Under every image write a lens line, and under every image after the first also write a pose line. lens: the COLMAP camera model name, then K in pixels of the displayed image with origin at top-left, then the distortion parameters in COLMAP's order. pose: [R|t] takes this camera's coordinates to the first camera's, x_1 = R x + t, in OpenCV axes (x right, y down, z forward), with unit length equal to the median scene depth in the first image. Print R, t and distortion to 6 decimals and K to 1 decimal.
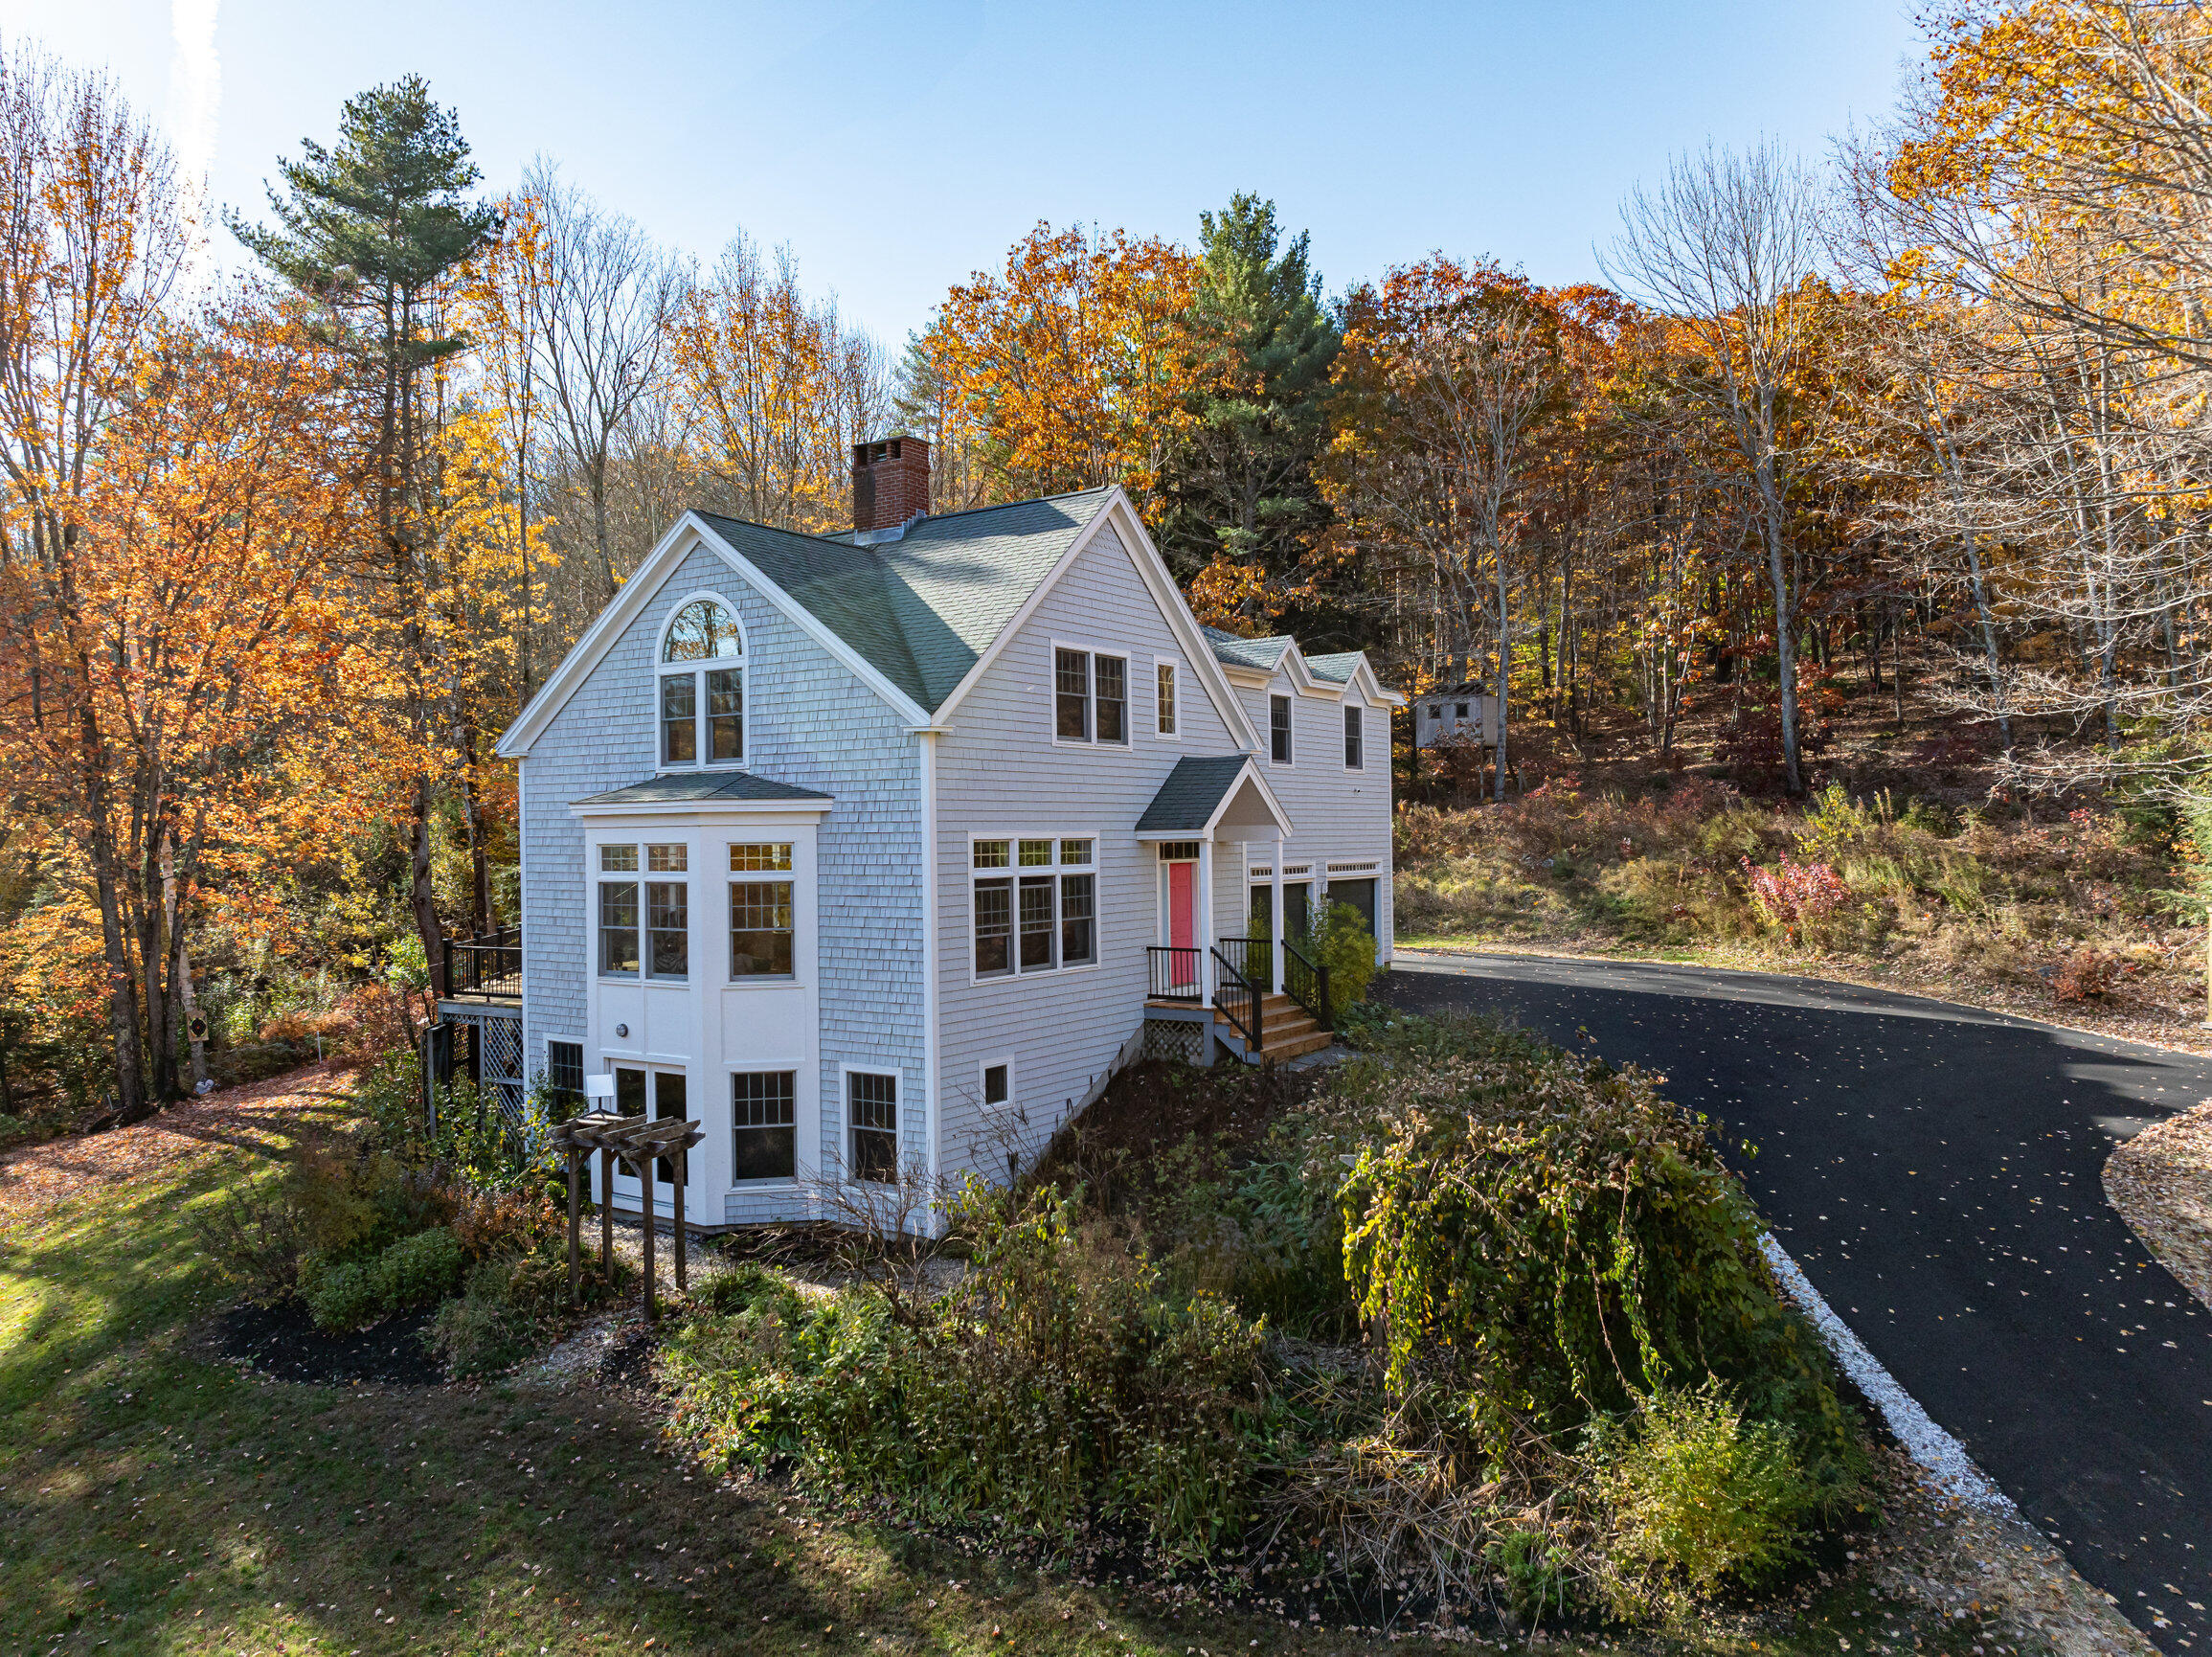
lens RADIAL K [[1550.0, 0, 1106.1], [0, 1550.0, 832.3], [0, 0, 1]] dist [-0.027192, -0.001362]
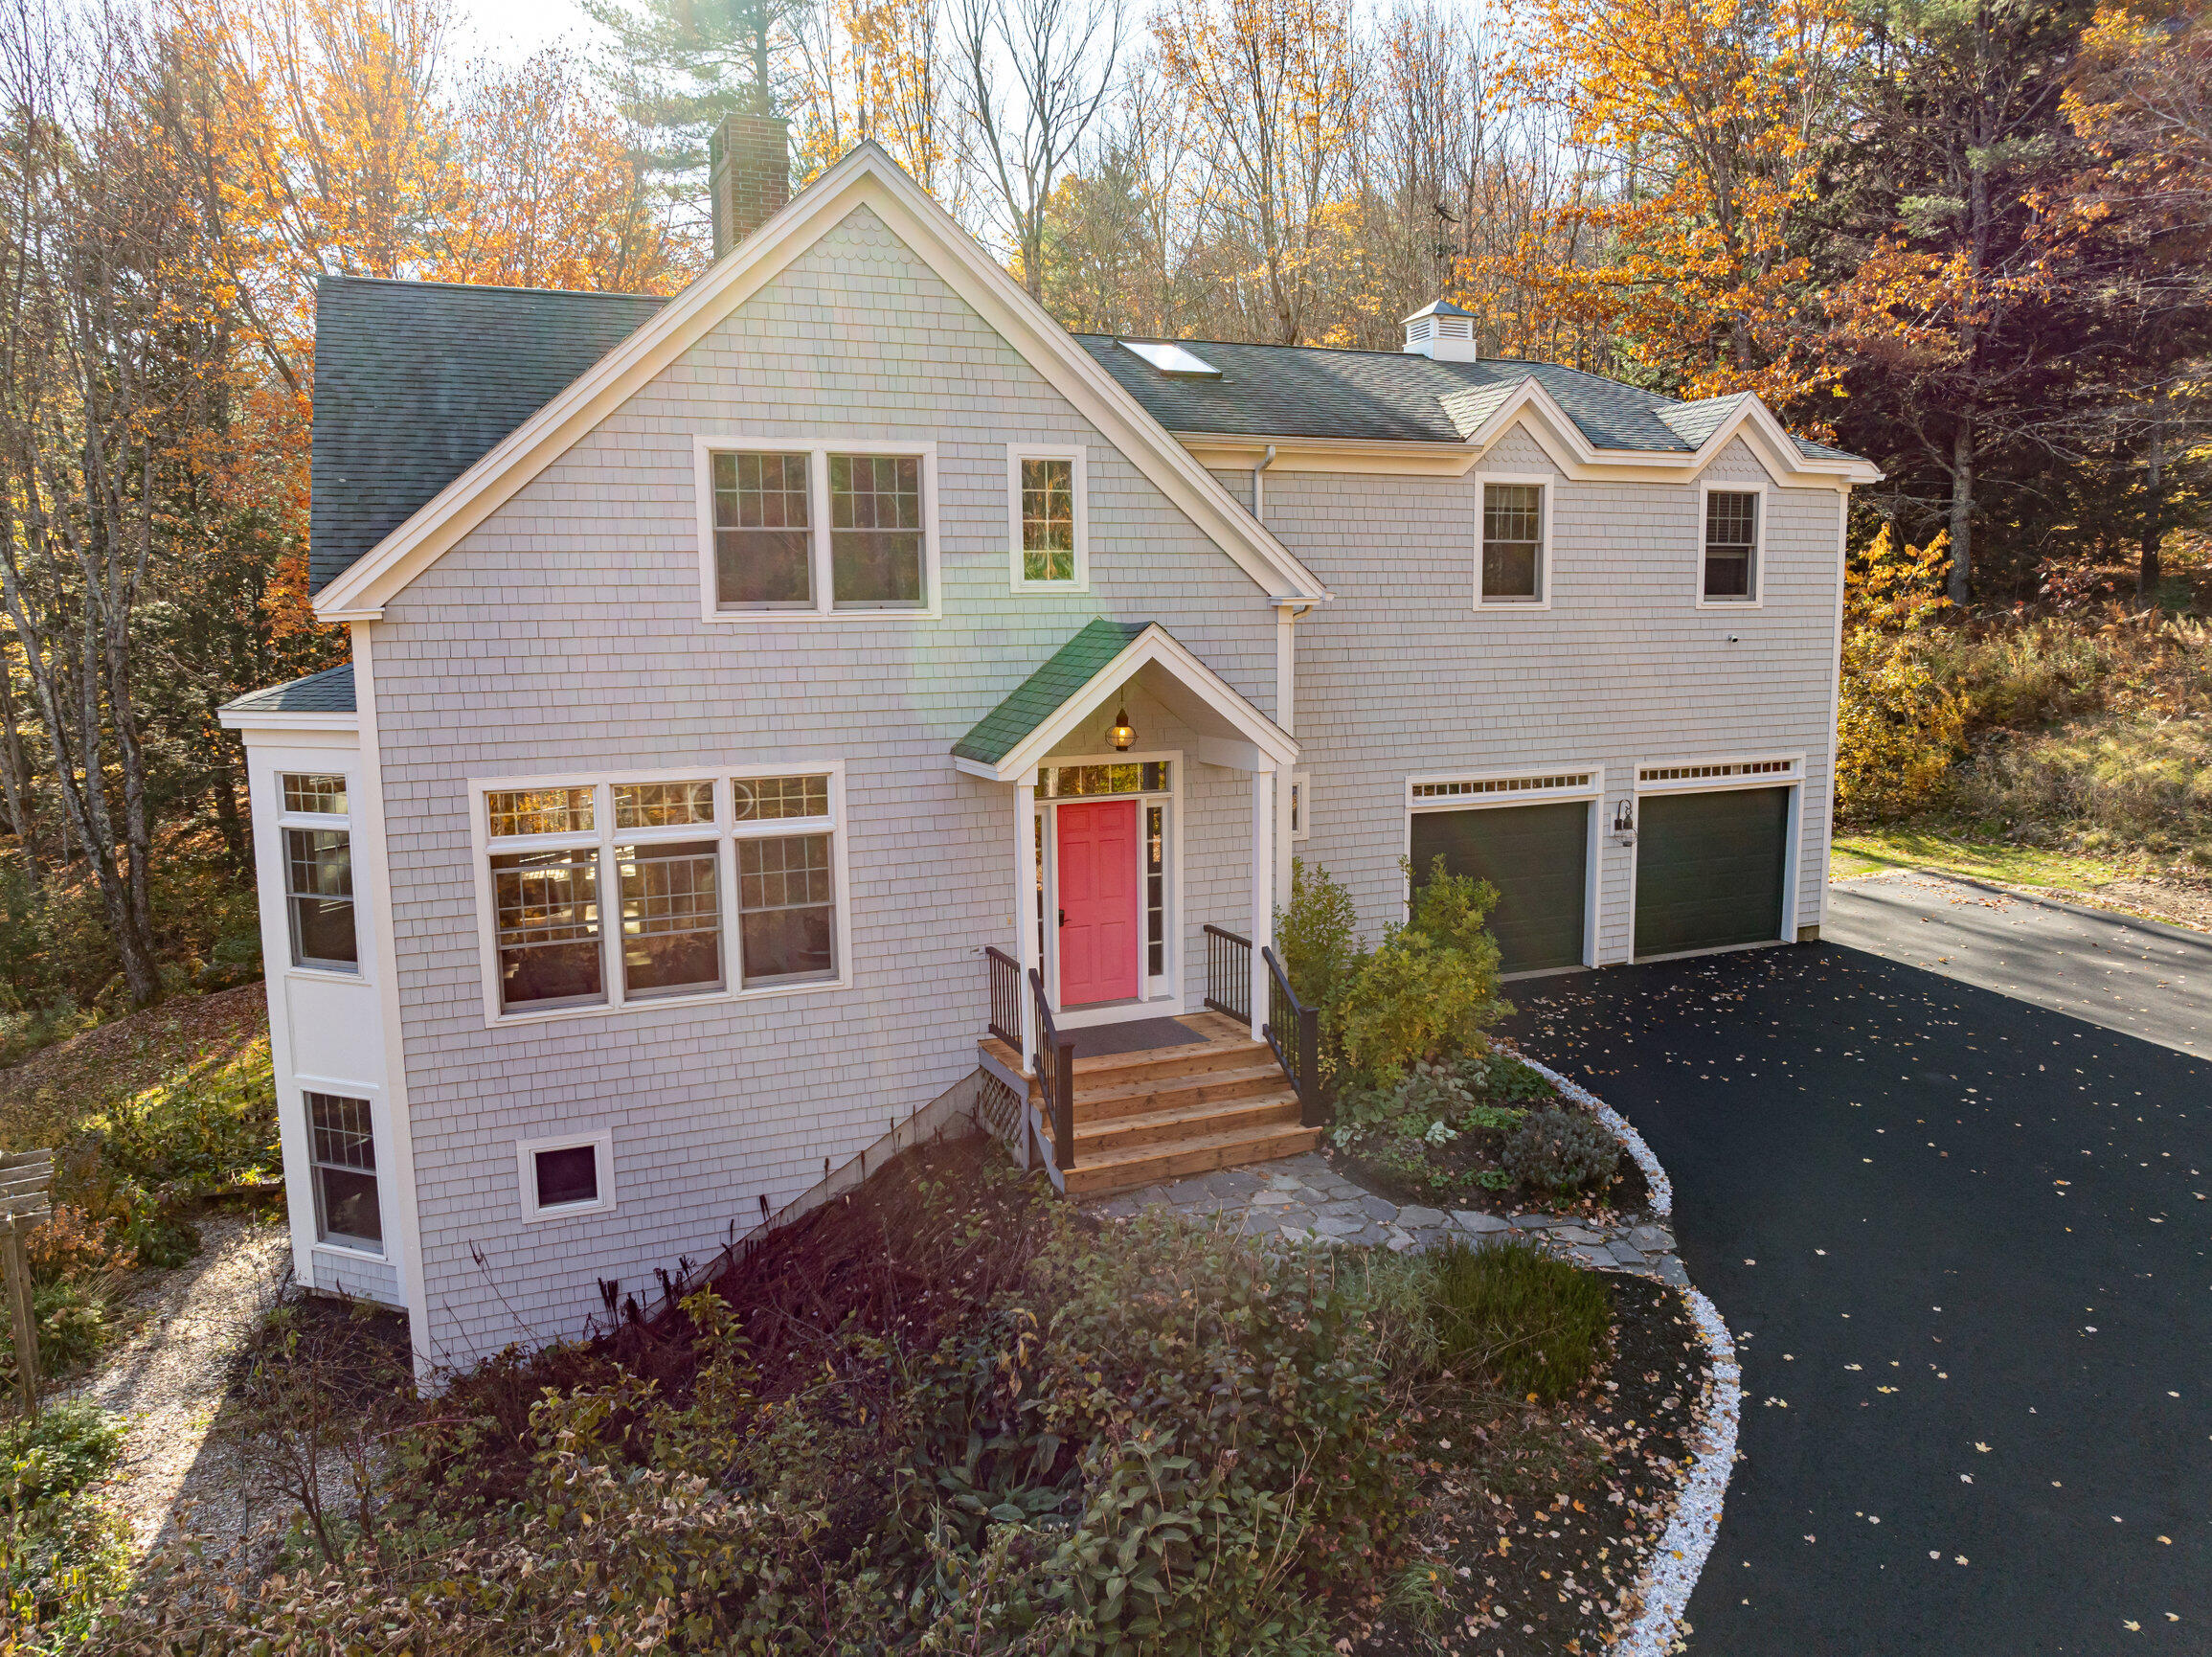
lens RADIAL K [[1550.0, 0, 1106.9], [0, 1550.0, 827.6], [0, 0, 1]] dist [-0.027192, -0.001362]
pose [[0.843793, 0.074978, -0.531405, 0.400071], [0.004580, 0.989150, 0.146835, -0.062342], [0.536649, -0.126332, 0.834295, 0.562903]]
